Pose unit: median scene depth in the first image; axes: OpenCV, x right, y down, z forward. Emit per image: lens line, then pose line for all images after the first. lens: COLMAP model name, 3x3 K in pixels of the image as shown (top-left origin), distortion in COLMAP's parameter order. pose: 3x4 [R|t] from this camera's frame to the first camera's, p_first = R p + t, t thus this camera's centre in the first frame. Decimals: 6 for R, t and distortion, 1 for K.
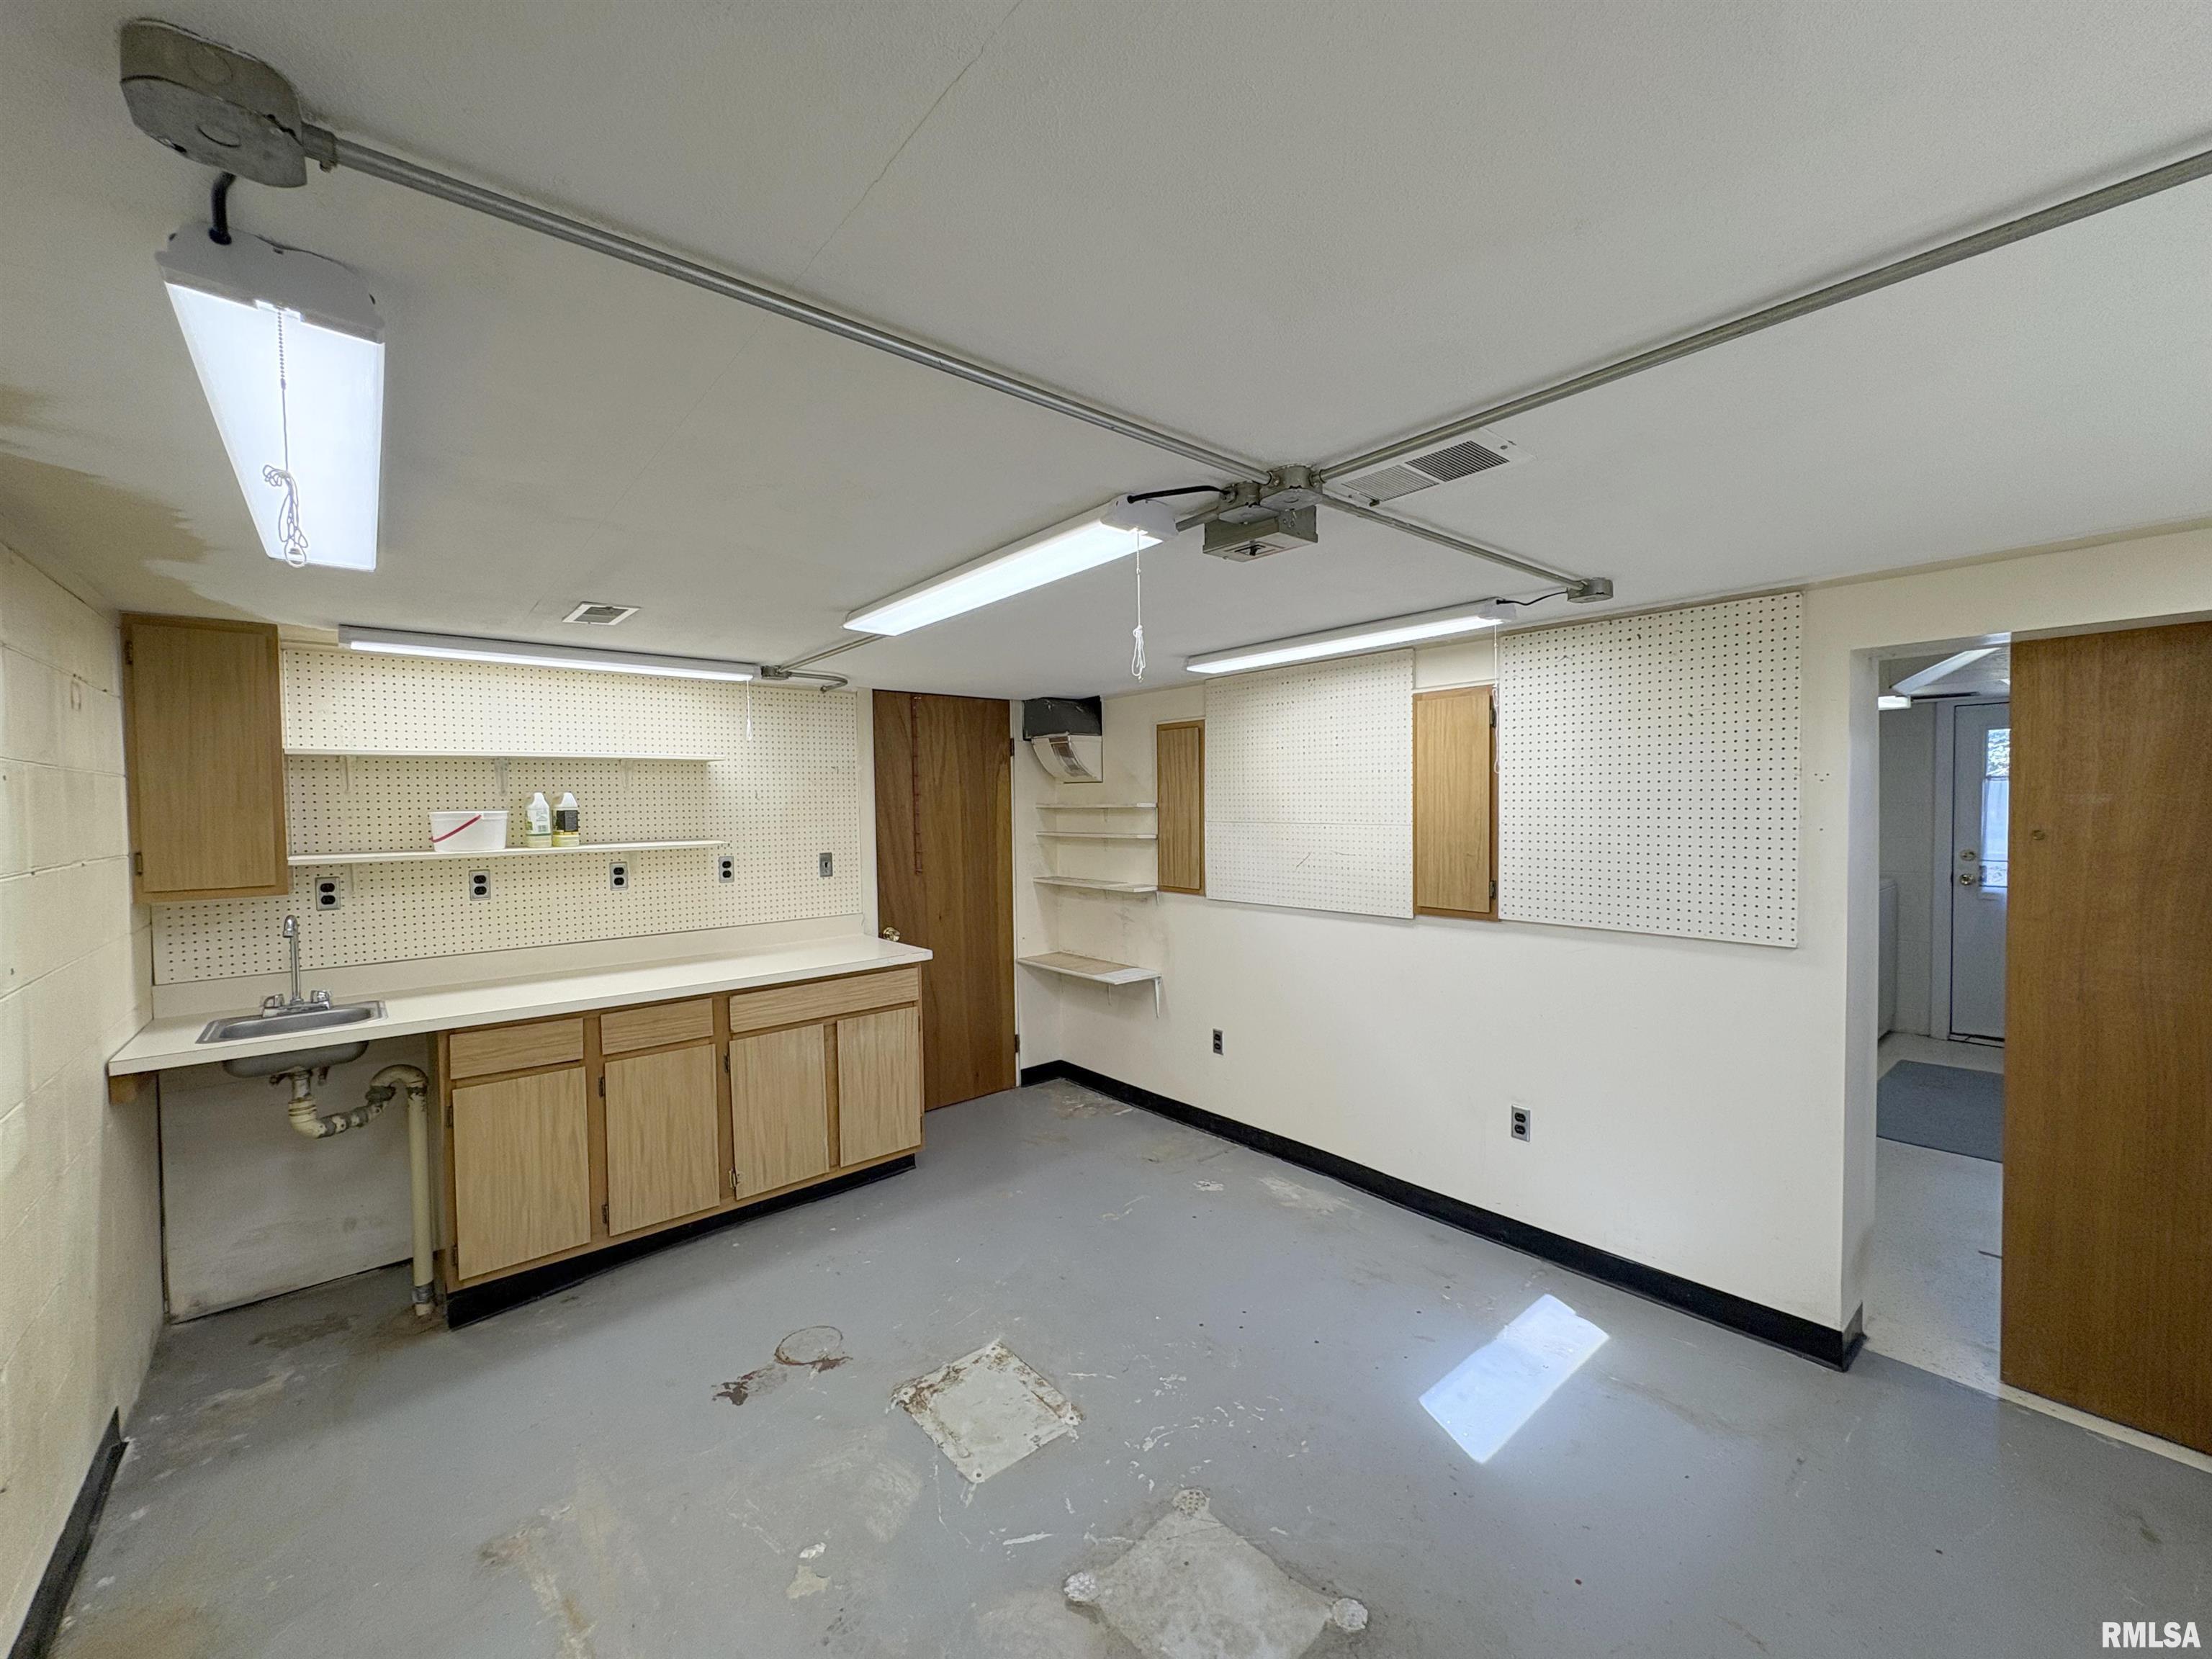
lens RADIAL K [[879.9, 0, 1103.2], [0, 879.9, 828.6], [0, 0, 1]] dist [-0.003983, -0.000744]
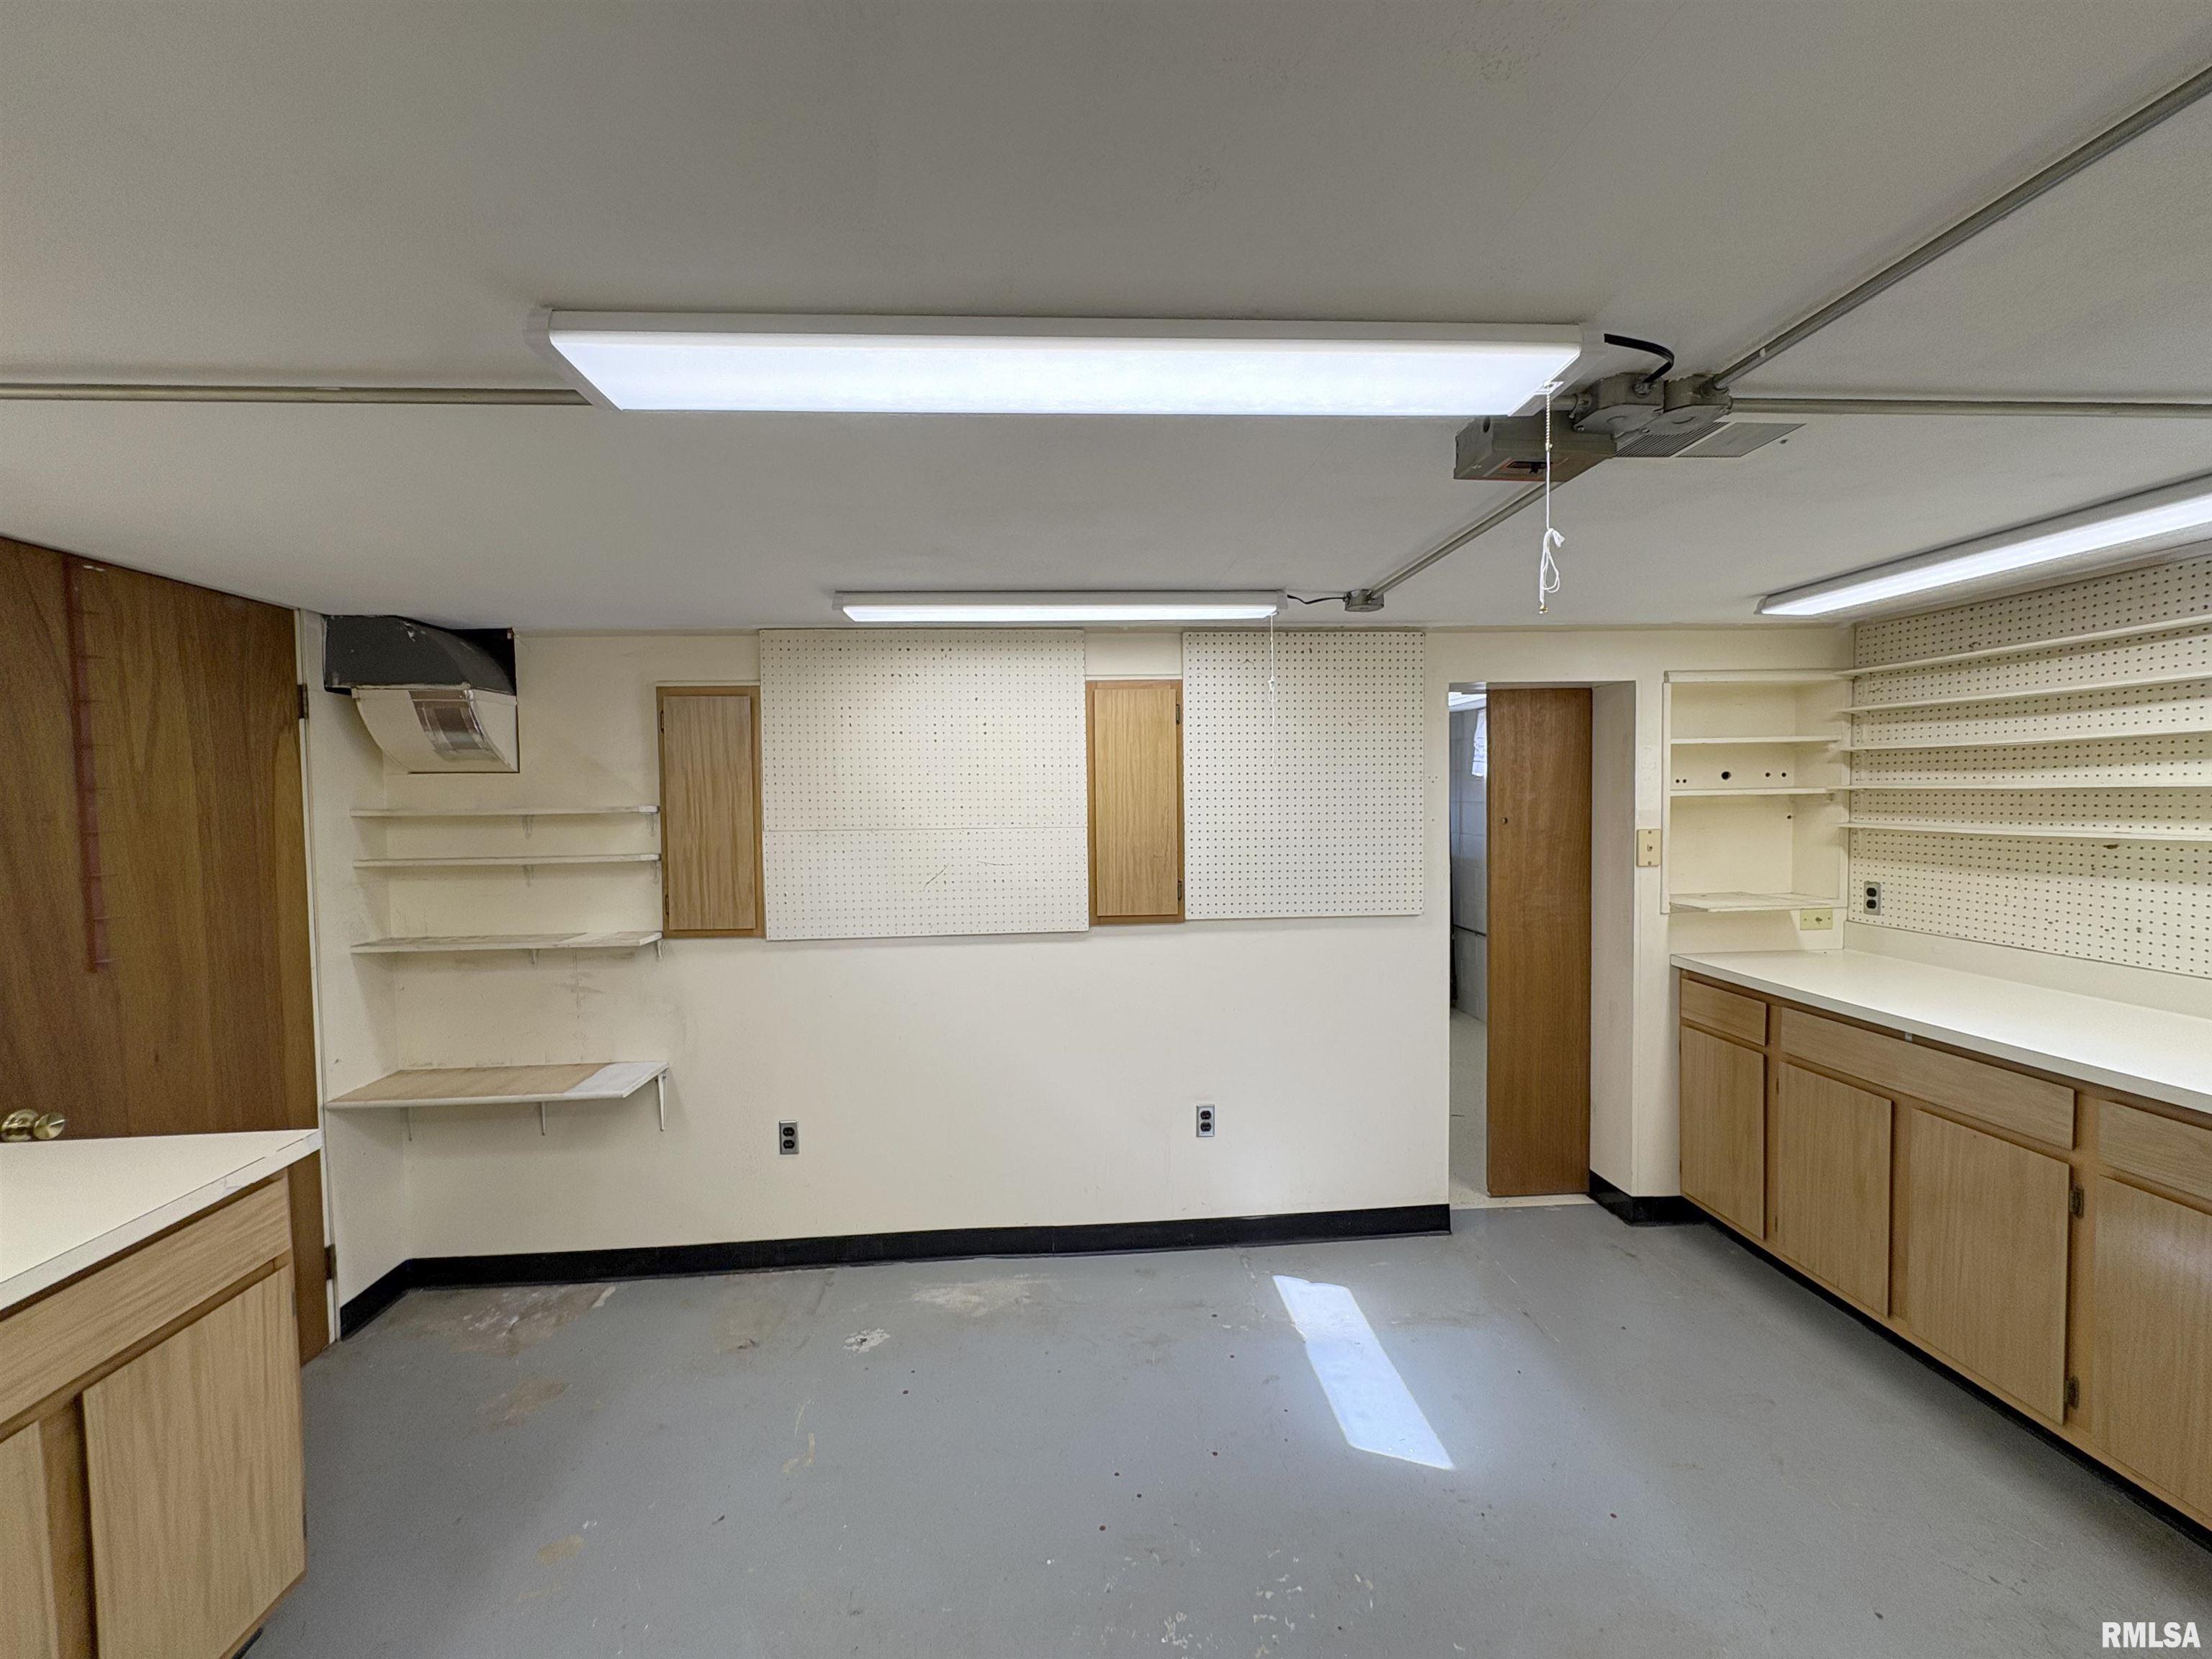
lens RADIAL K [[879.9, 0, 1105.9], [0, 879.9, 827.1], [0, 0, 1]] dist [-0.003983, -0.000744]
pose [[0.586224, -0.024387, 0.809782, -0.321519], [0.032183, 0.999459, 0.006801, -0.008102], [-0.809510, 0.022074, 0.586692, 0.402385]]
